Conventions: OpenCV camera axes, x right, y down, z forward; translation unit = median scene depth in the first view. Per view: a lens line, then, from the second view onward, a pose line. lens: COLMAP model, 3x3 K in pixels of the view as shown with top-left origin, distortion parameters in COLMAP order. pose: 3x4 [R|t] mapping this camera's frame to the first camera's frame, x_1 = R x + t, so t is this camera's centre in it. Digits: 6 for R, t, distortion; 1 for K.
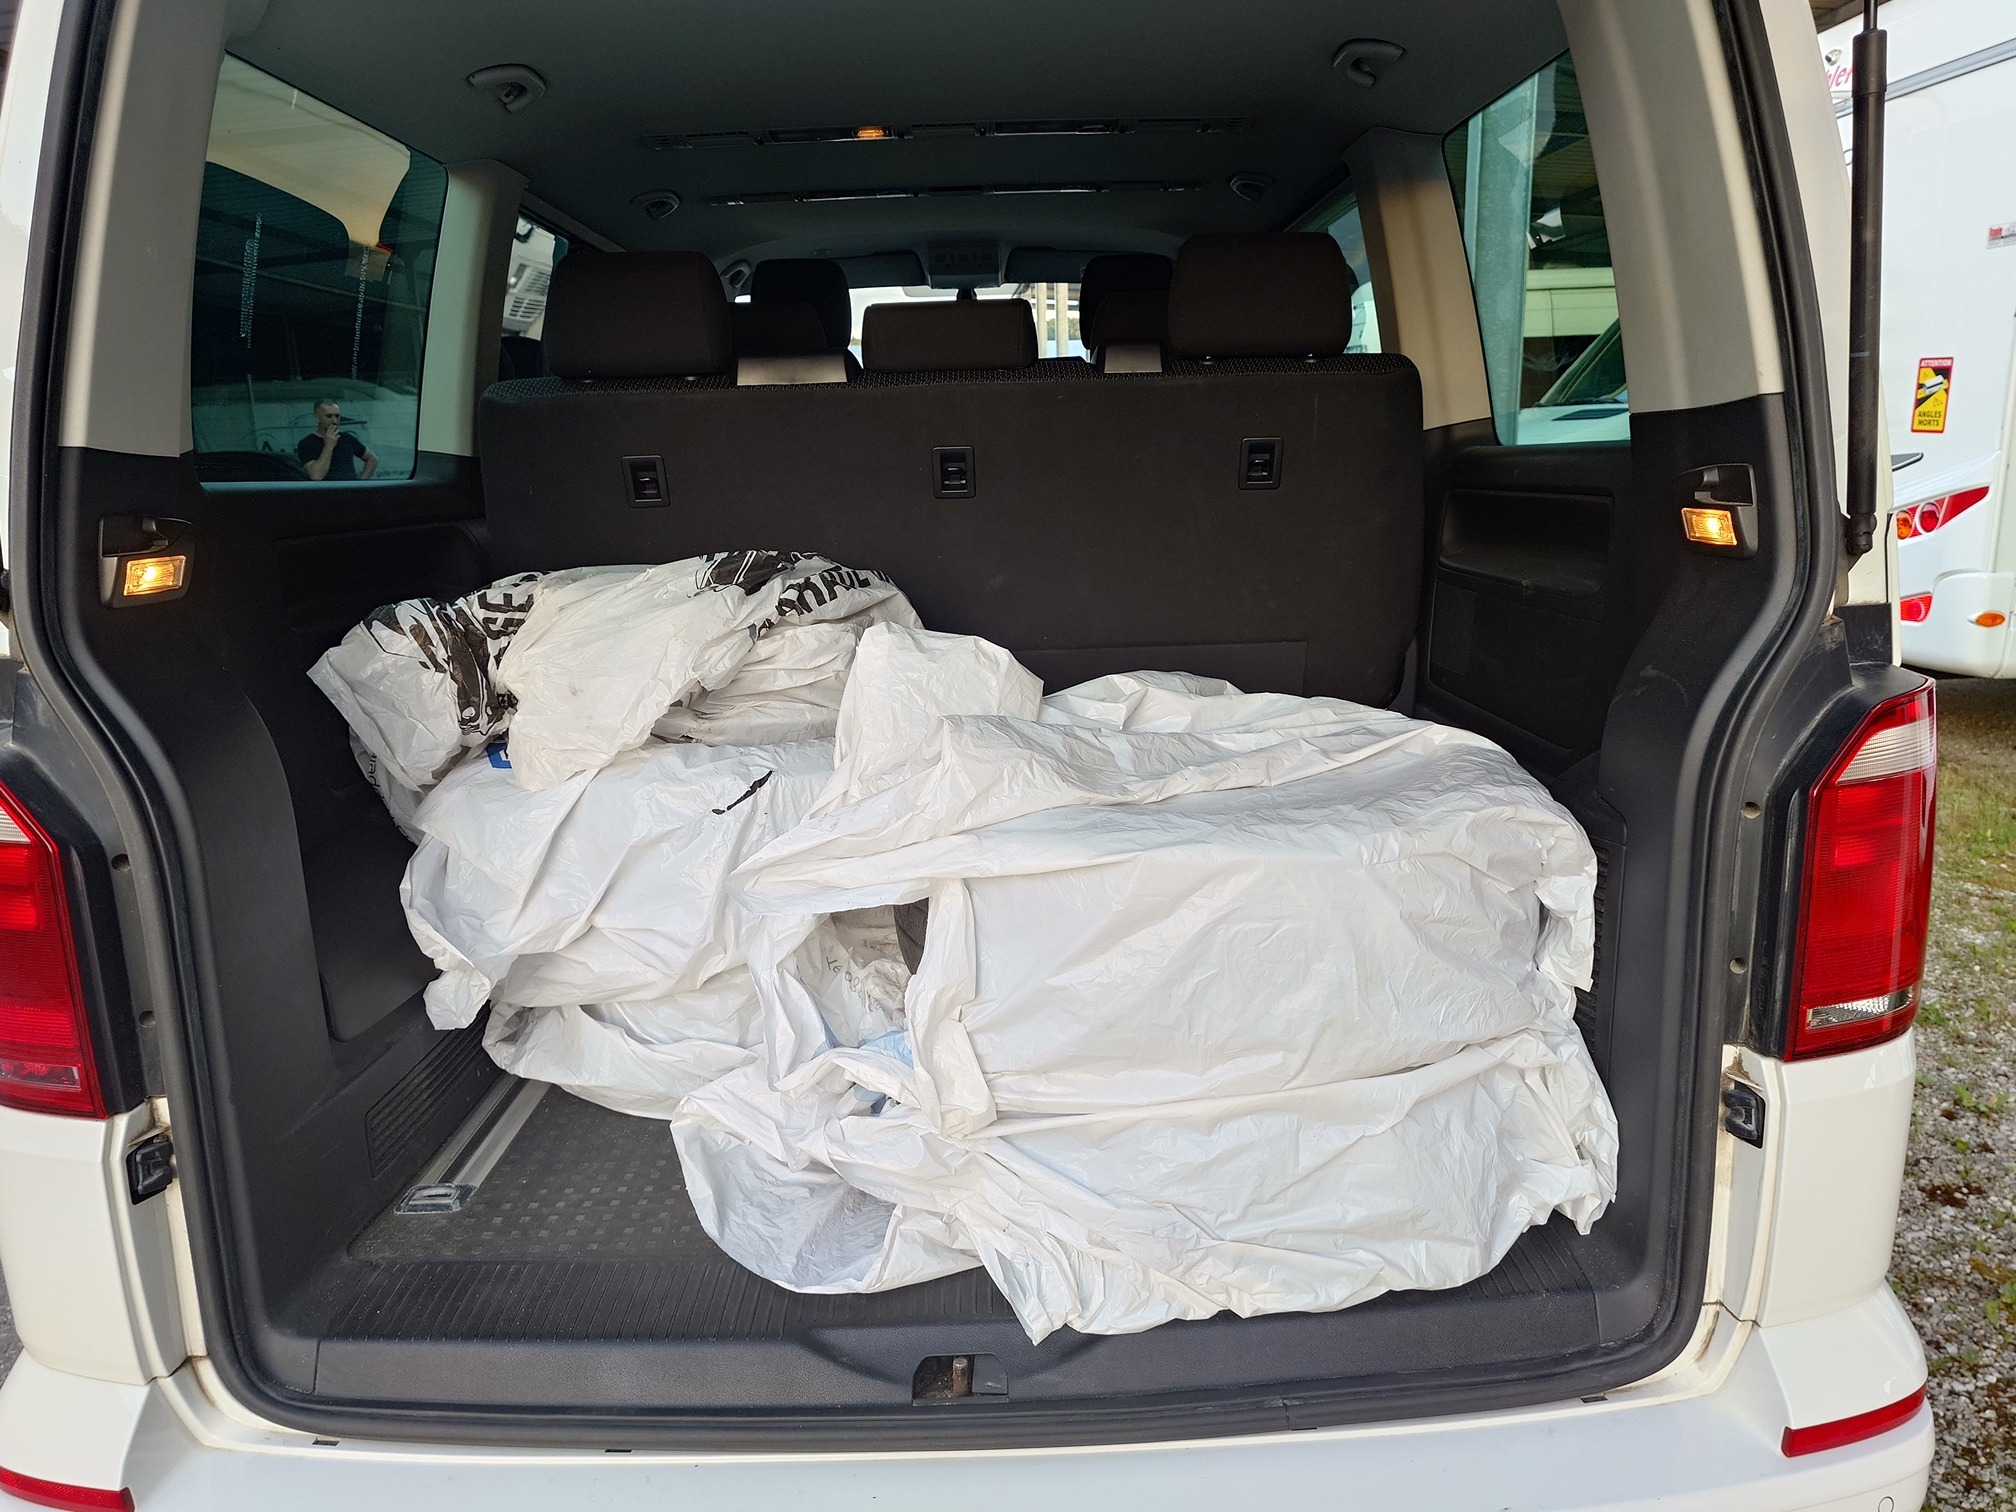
lens RADIAL K [[1435.1, 0, 1012.2], [0, 1435.1, 760.2], [0, 0, 1]] dist [0.009772, 0.007079]
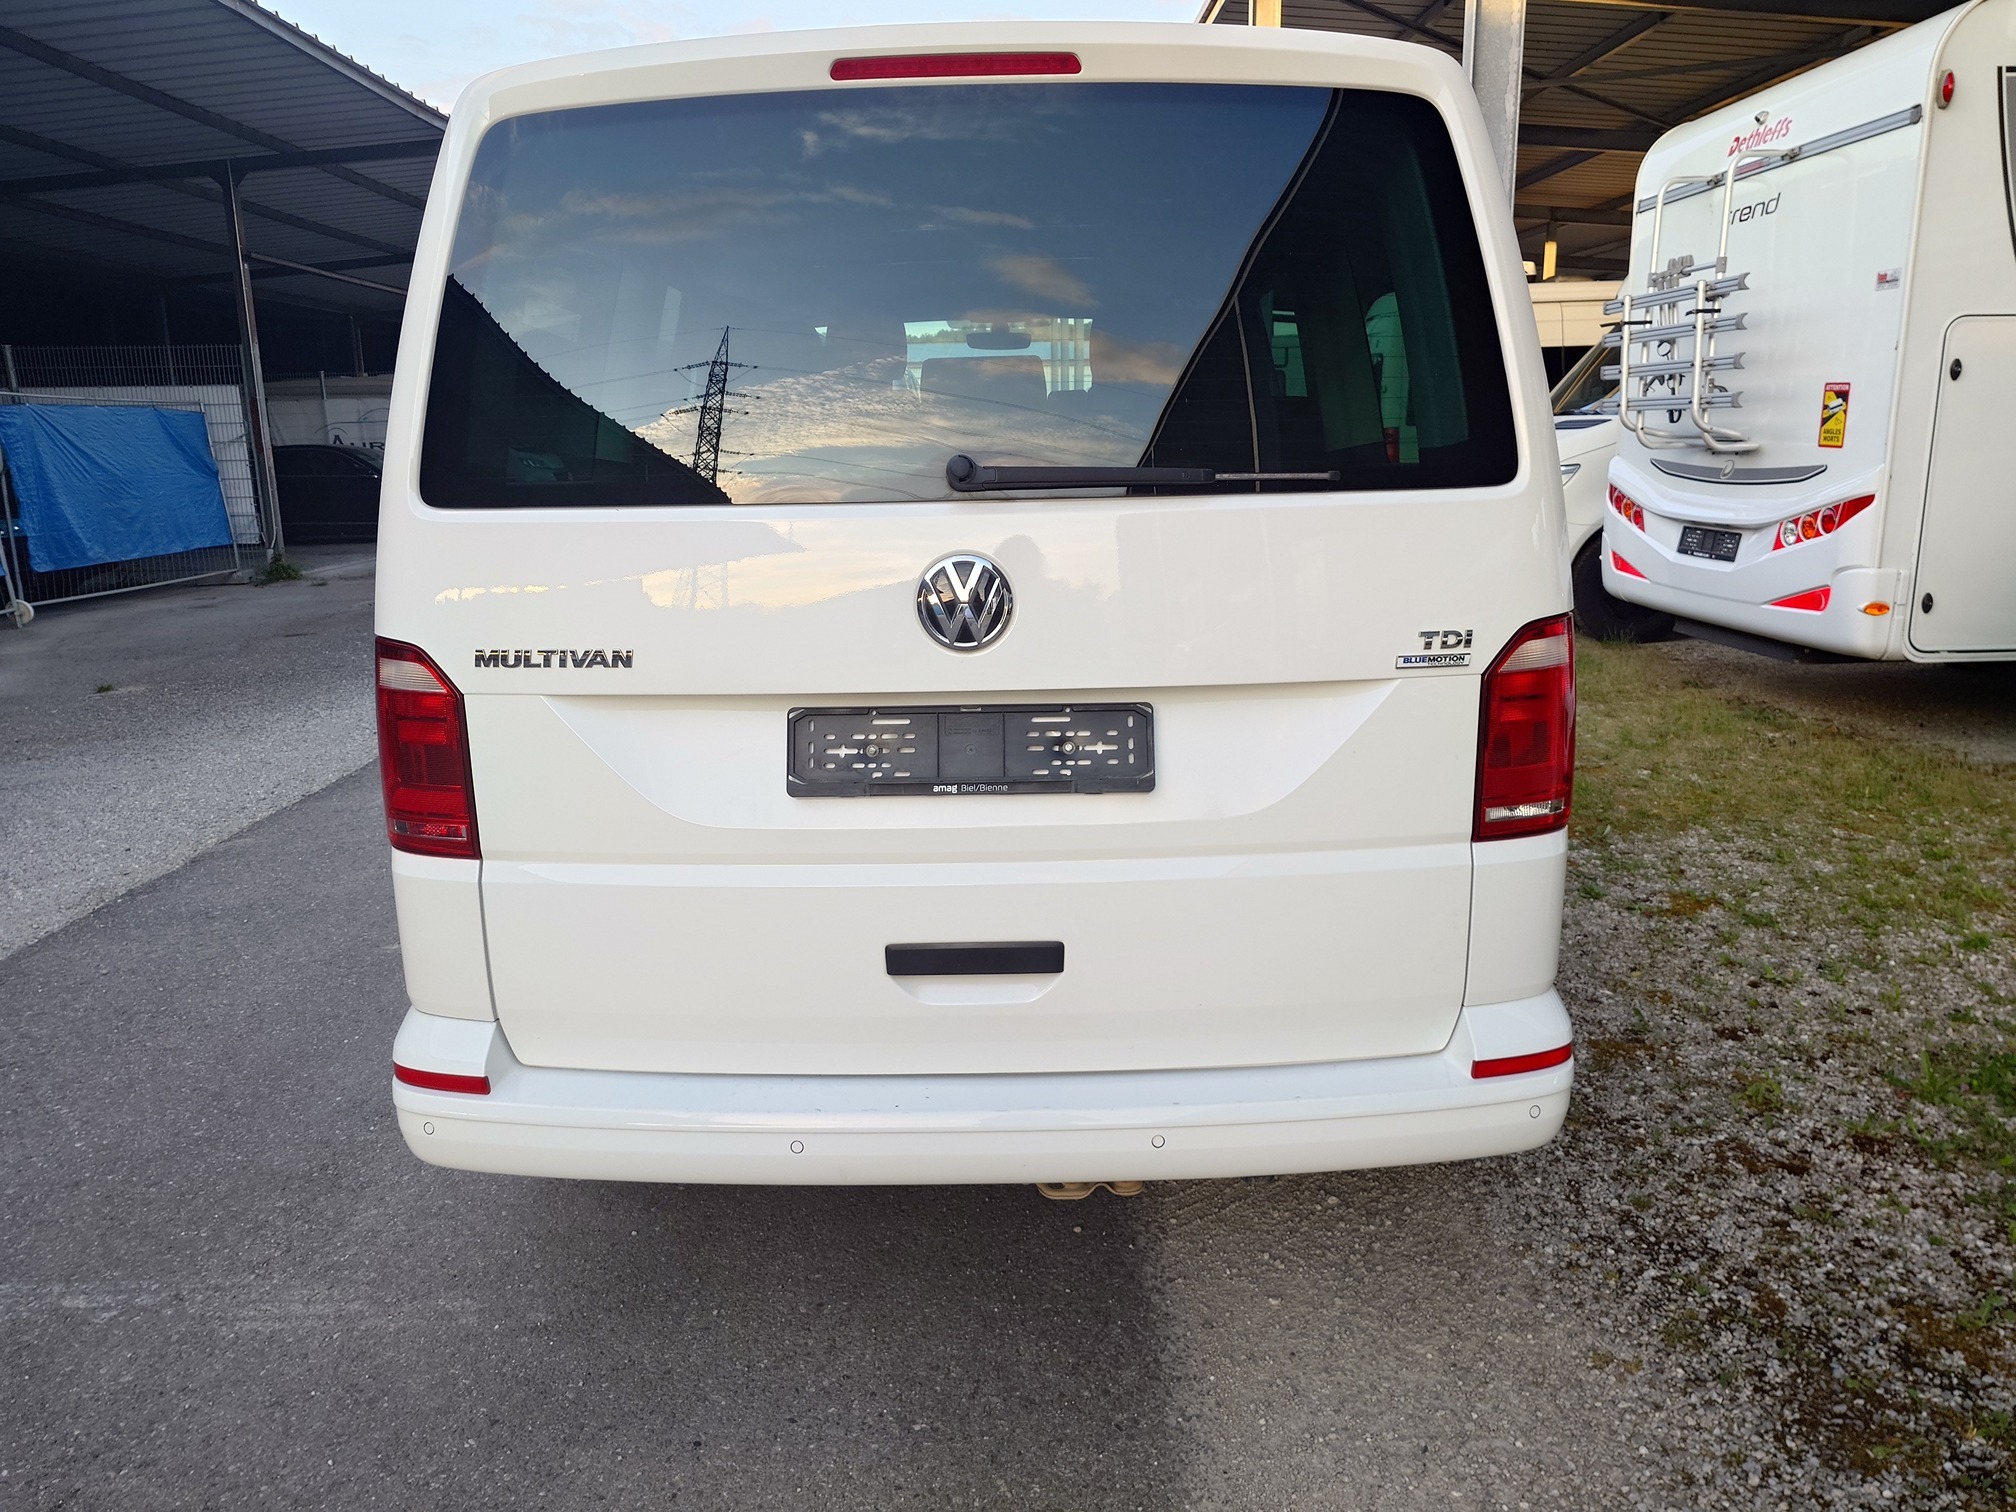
lens RADIAL K [[1435.1, 0, 1001.4], [0, 1435.1, 752.4], [0, 0, 1]] dist [0.009772, 0.007079]
pose [[0.999443, 0.015617, -0.029504, 0.011138], [-0.015722, 0.999871, -0.003330, 0.037566], [0.029448, 0.003792, 0.999559, -0.204888]]
